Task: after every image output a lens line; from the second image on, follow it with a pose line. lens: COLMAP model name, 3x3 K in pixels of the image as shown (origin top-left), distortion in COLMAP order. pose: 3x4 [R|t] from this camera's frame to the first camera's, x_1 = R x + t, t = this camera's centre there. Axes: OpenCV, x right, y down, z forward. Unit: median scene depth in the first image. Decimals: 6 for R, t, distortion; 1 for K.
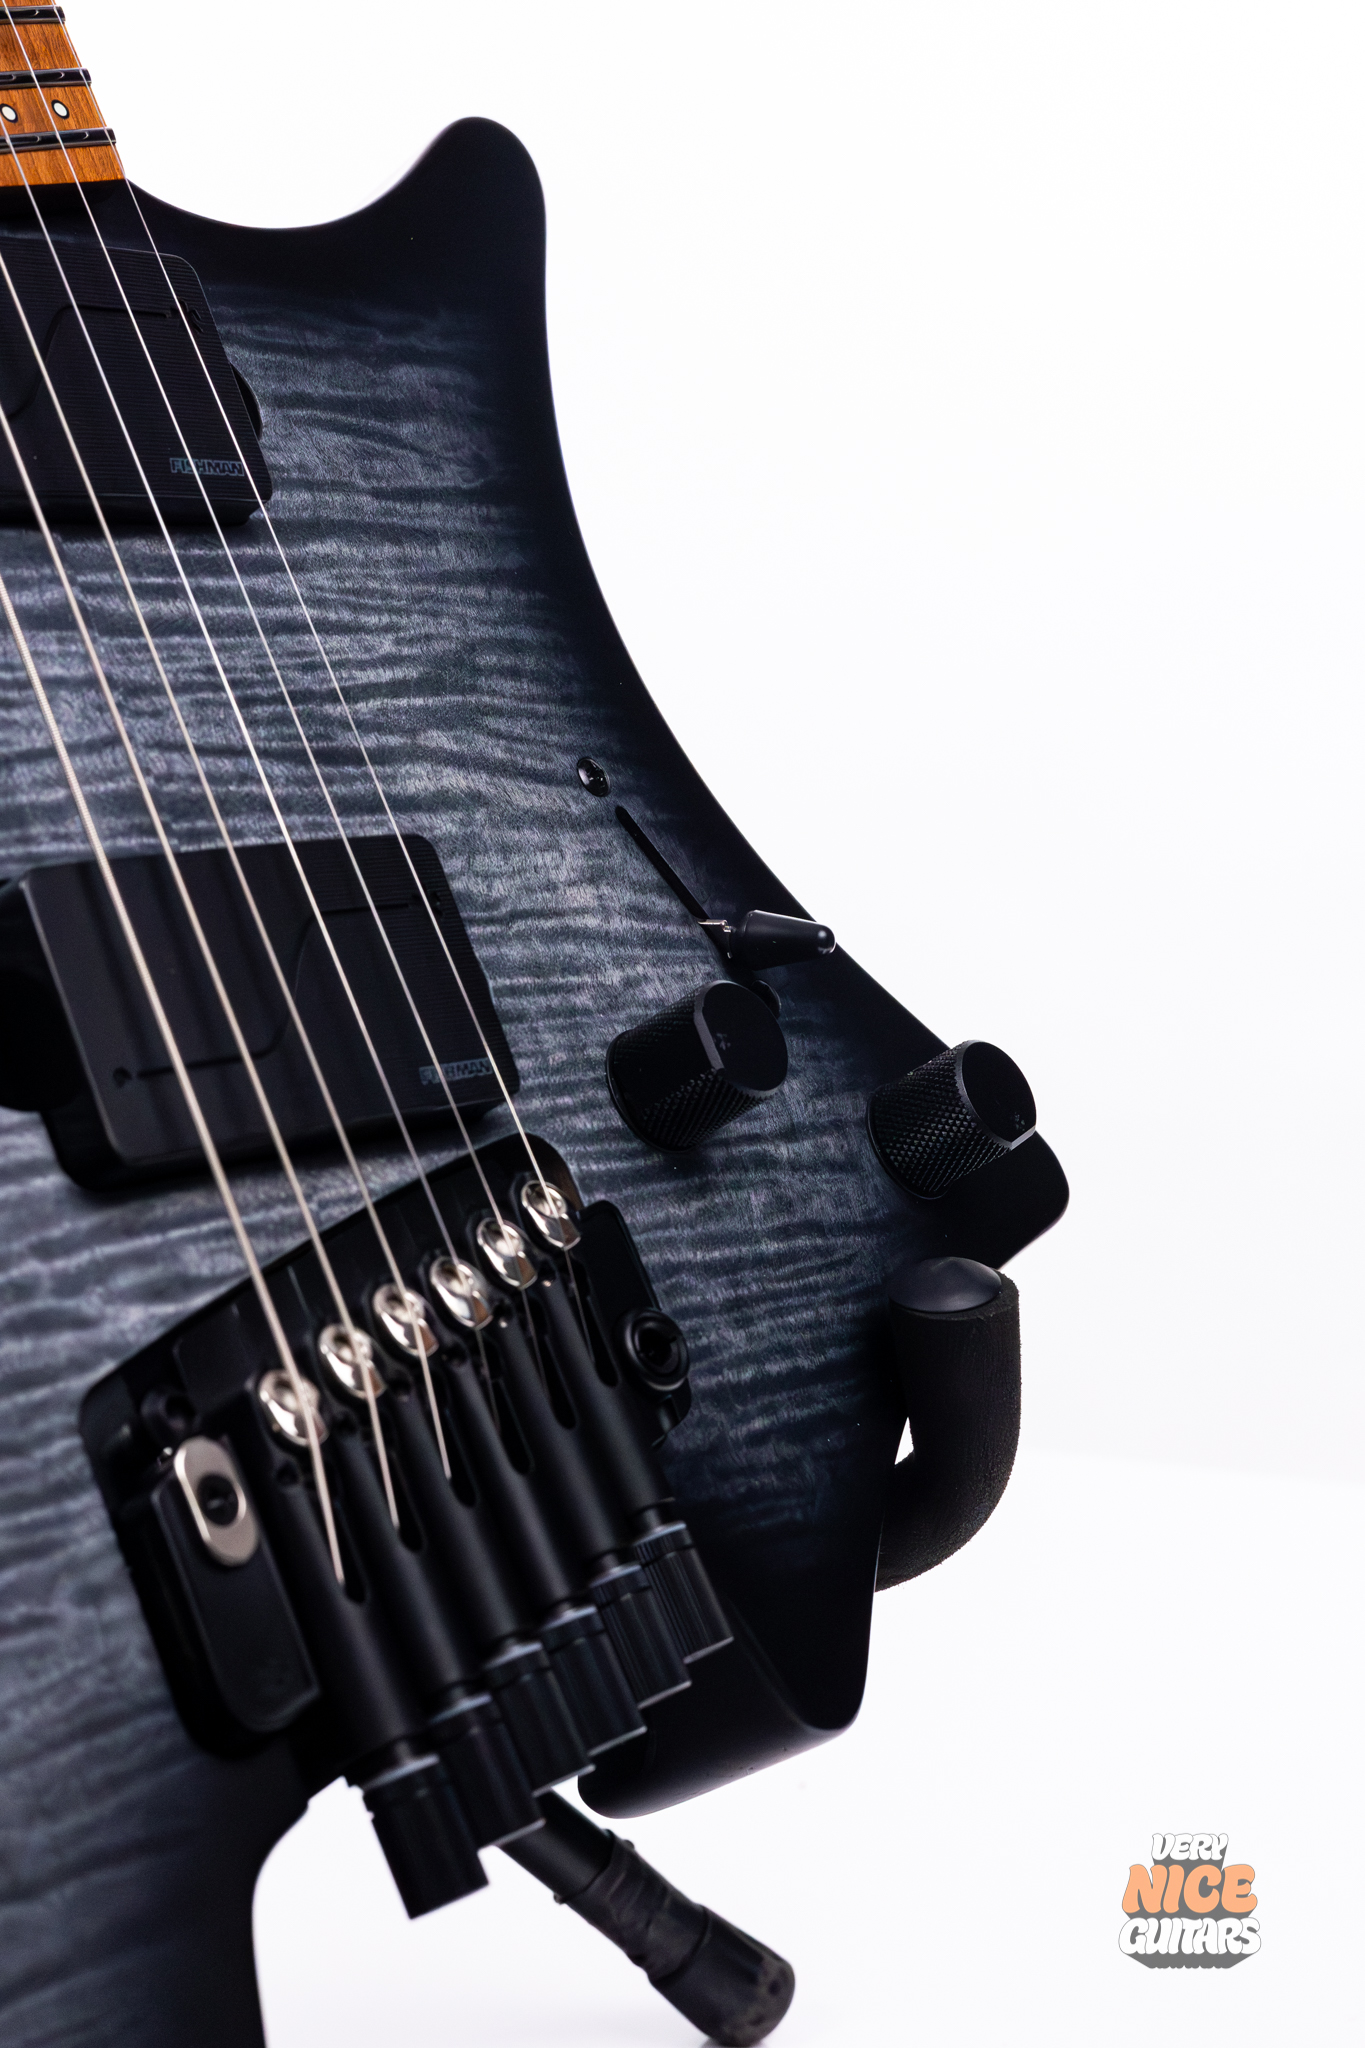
lens RADIAL K [[3385.2, 0, 660.7], [0, 3385.2, 1026.8], [0, 0, 1]] dist [-0.009739, -0.081680]
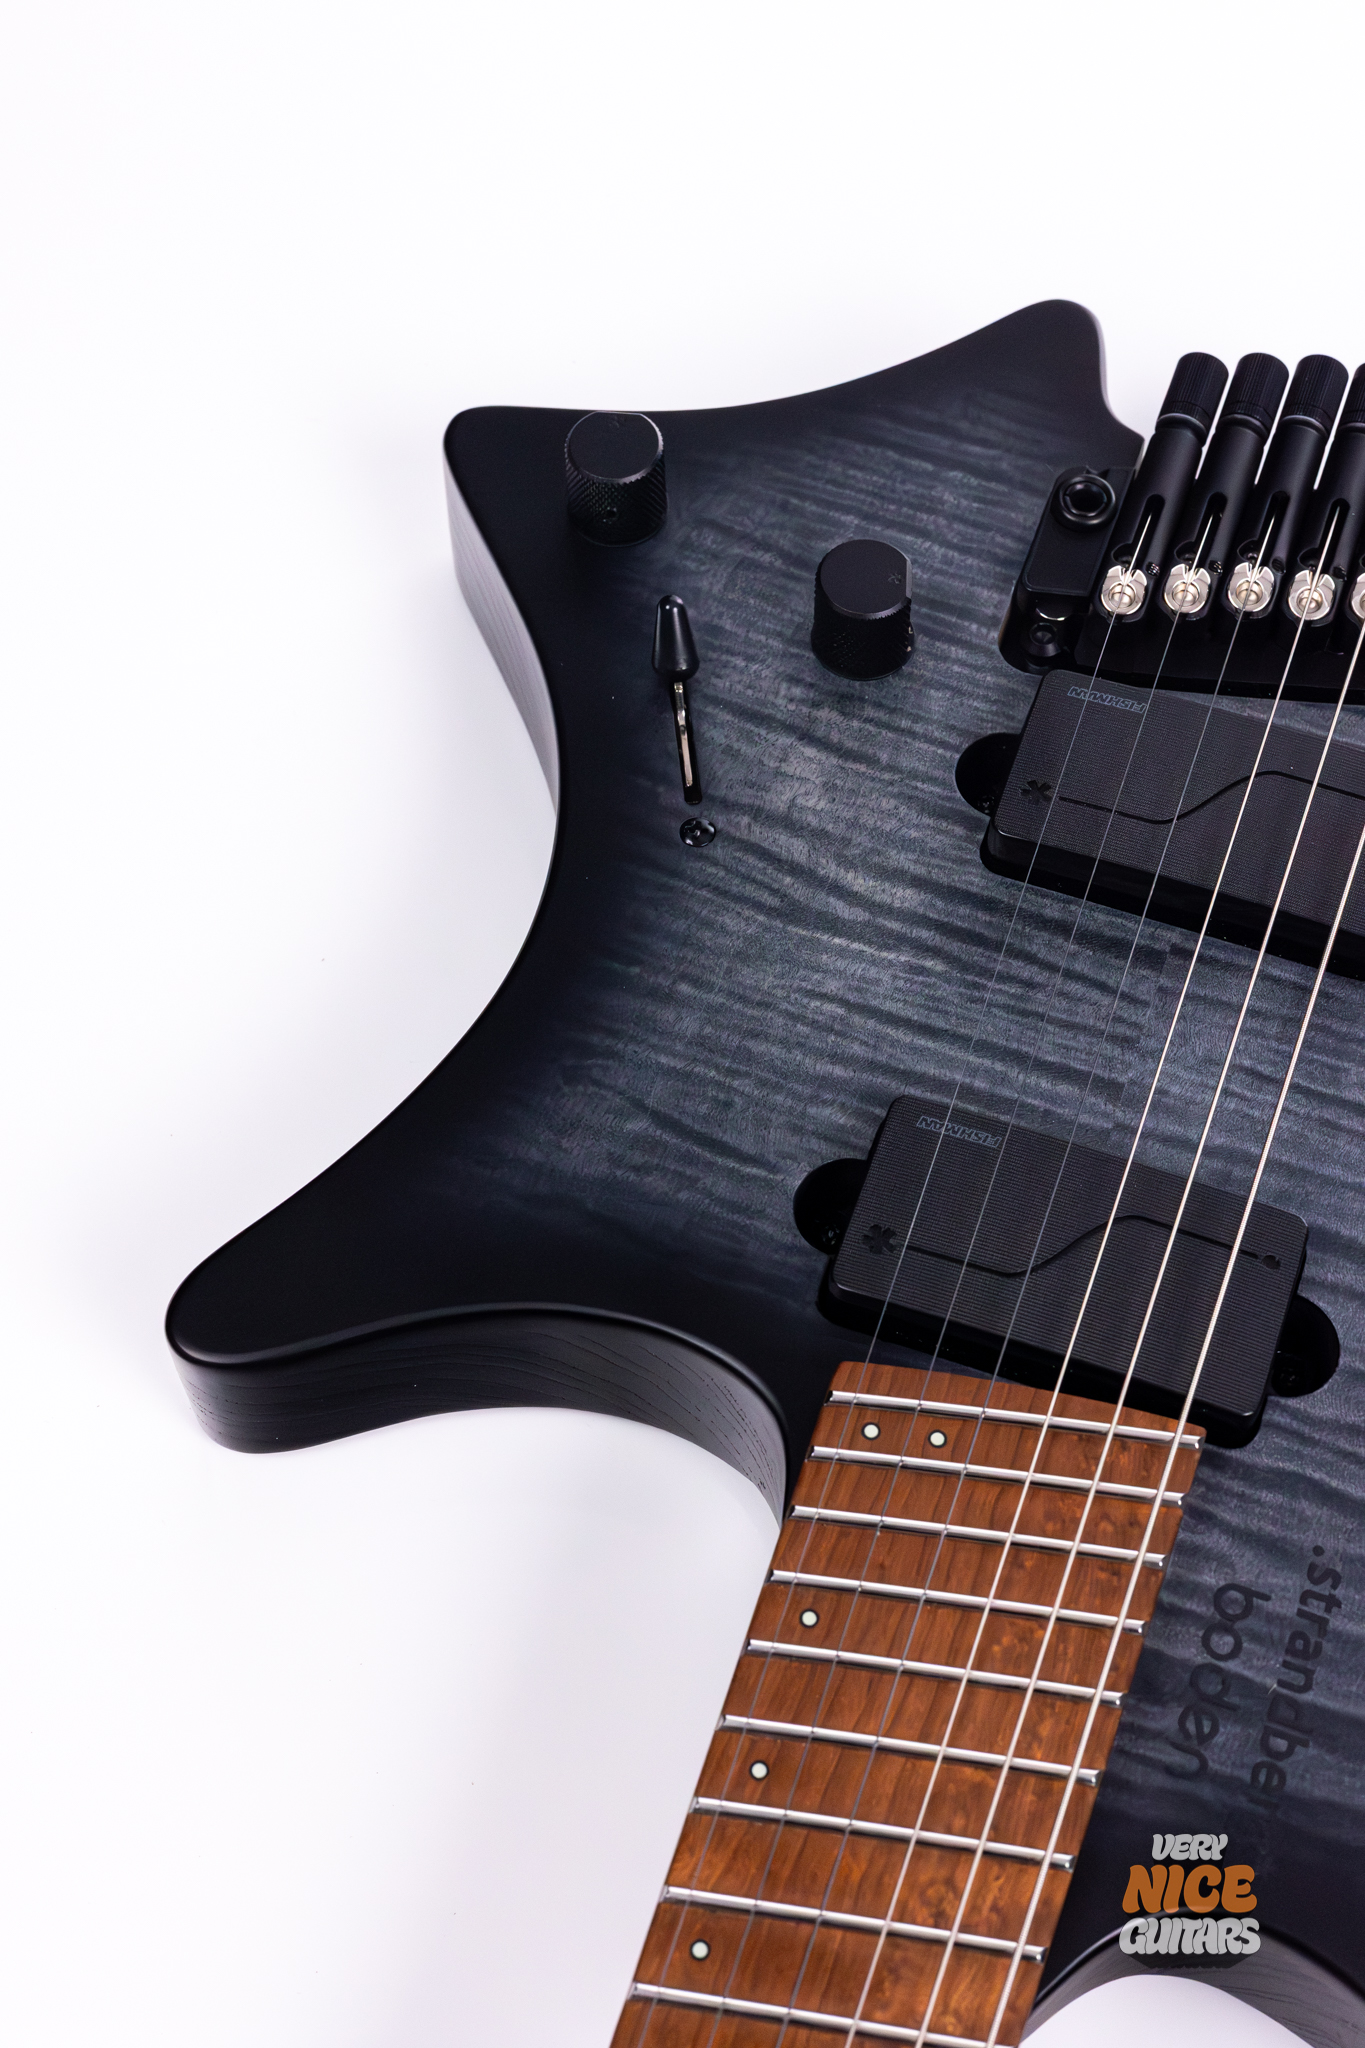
lens RADIAL K [[3235.6, 0, 684.7], [0, 3235.6, 963.4], [0, 0, 1]] dist [-0.004518, -0.040838]
pose [[-0.487295, -0.825556, -0.284607, 0.283669], [0.399920, -0.500715, 0.767690, -1.029364], [-0.776278, 0.260272, 0.574152, 0.381950]]
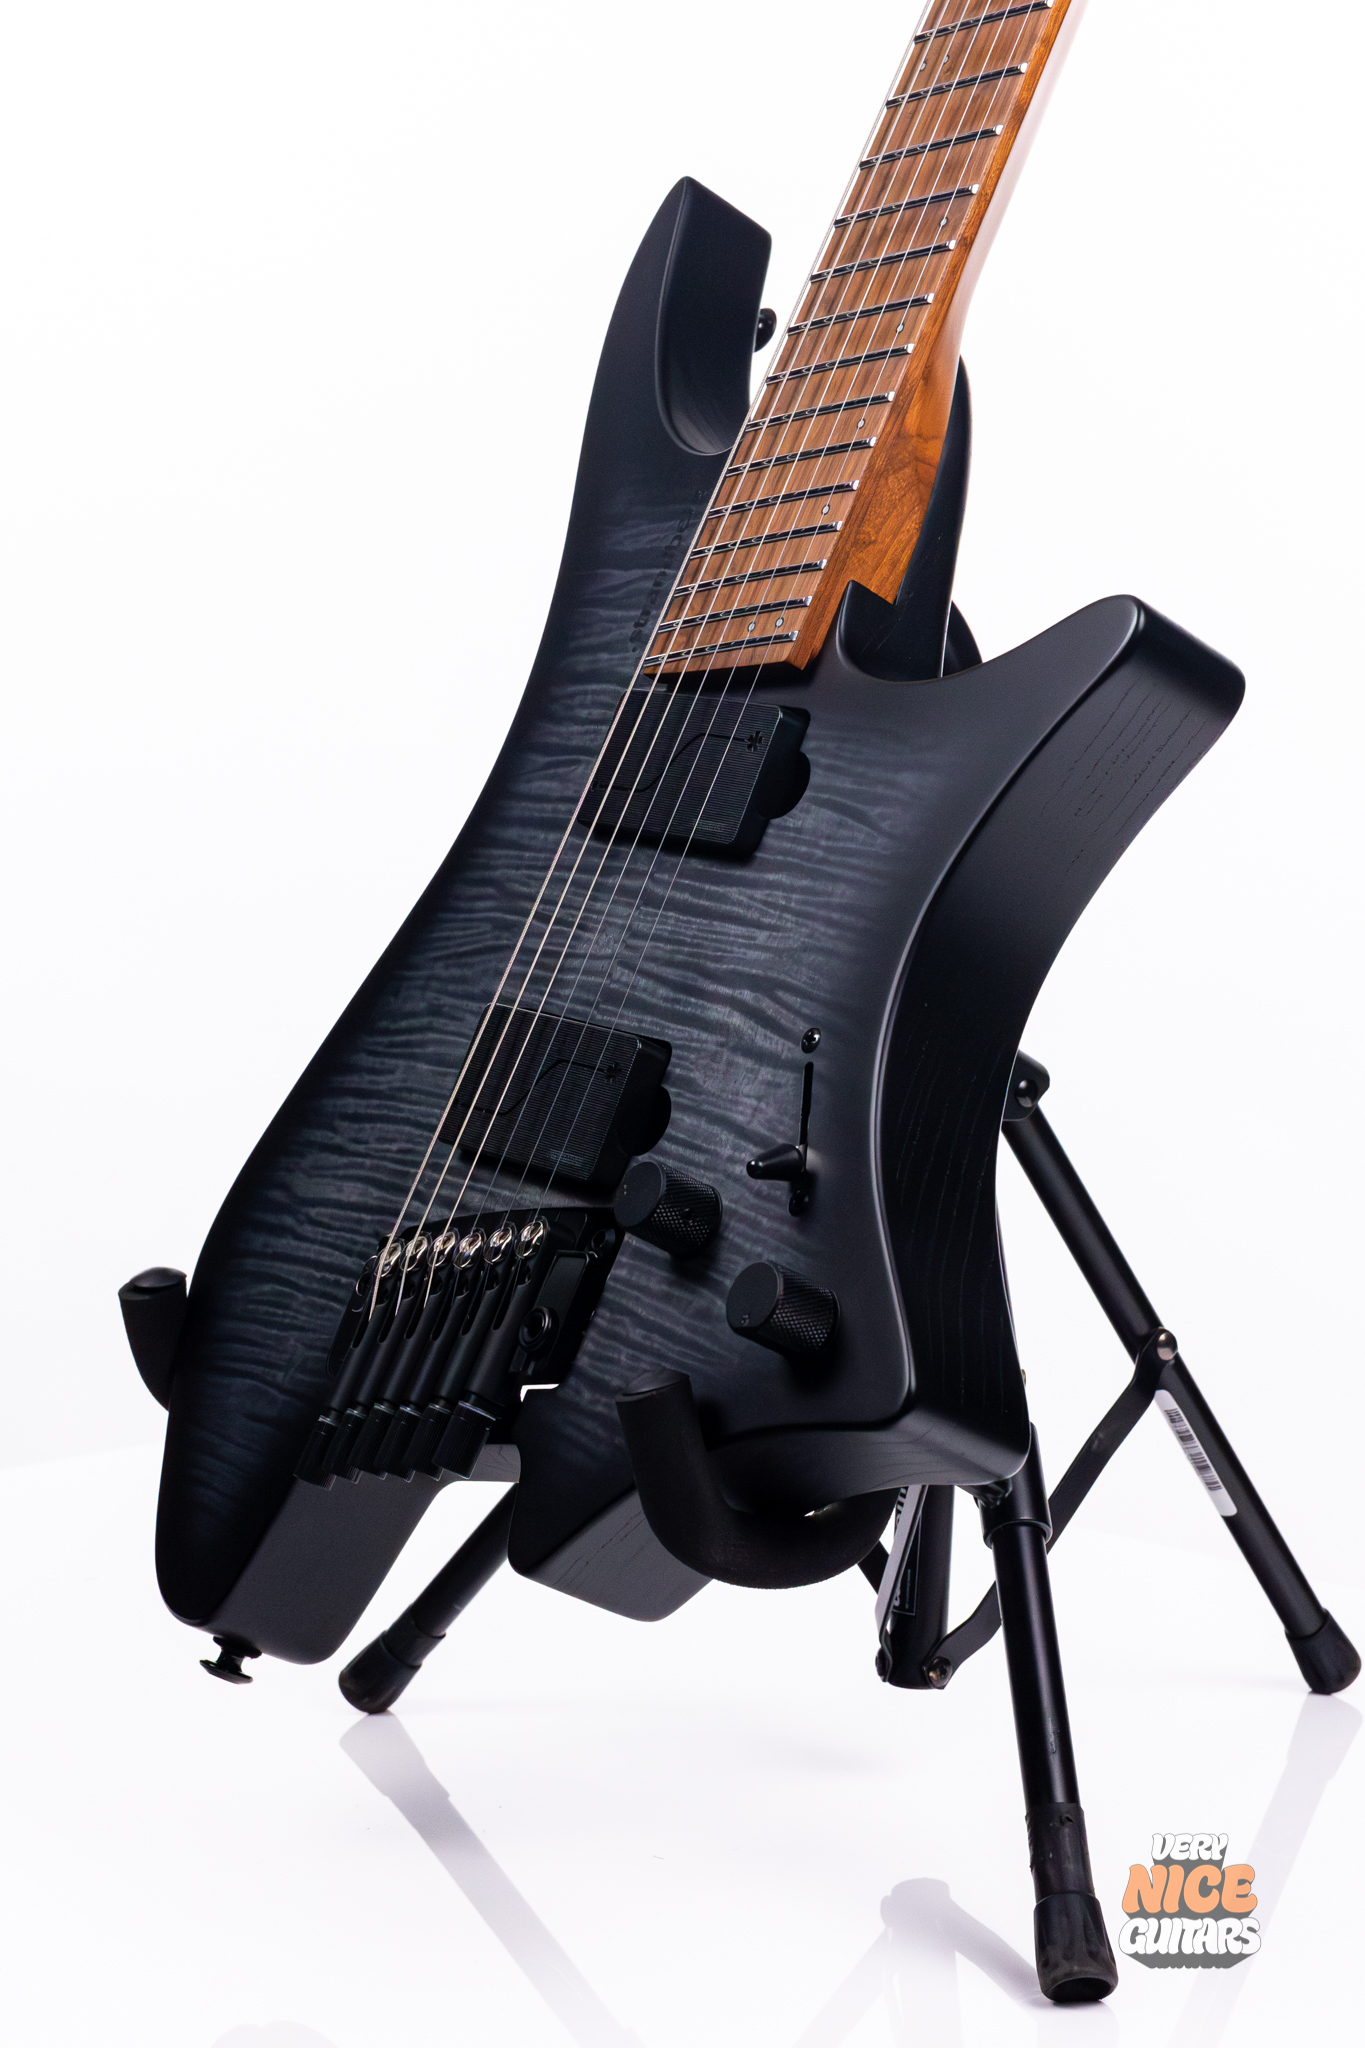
lens RADIAL K [[4035.5, 0, 684.1], [0, 4035.5, 847.8], [0, 0, 1]] dist [0.007989, 0.008311]
pose [[-0.245718, 0.136771, -0.959644, 1.921514], [-0.110090, 0.979653, 0.167811, -0.504786], [0.963070, 0.146881, -0.225661, 1.438318]]
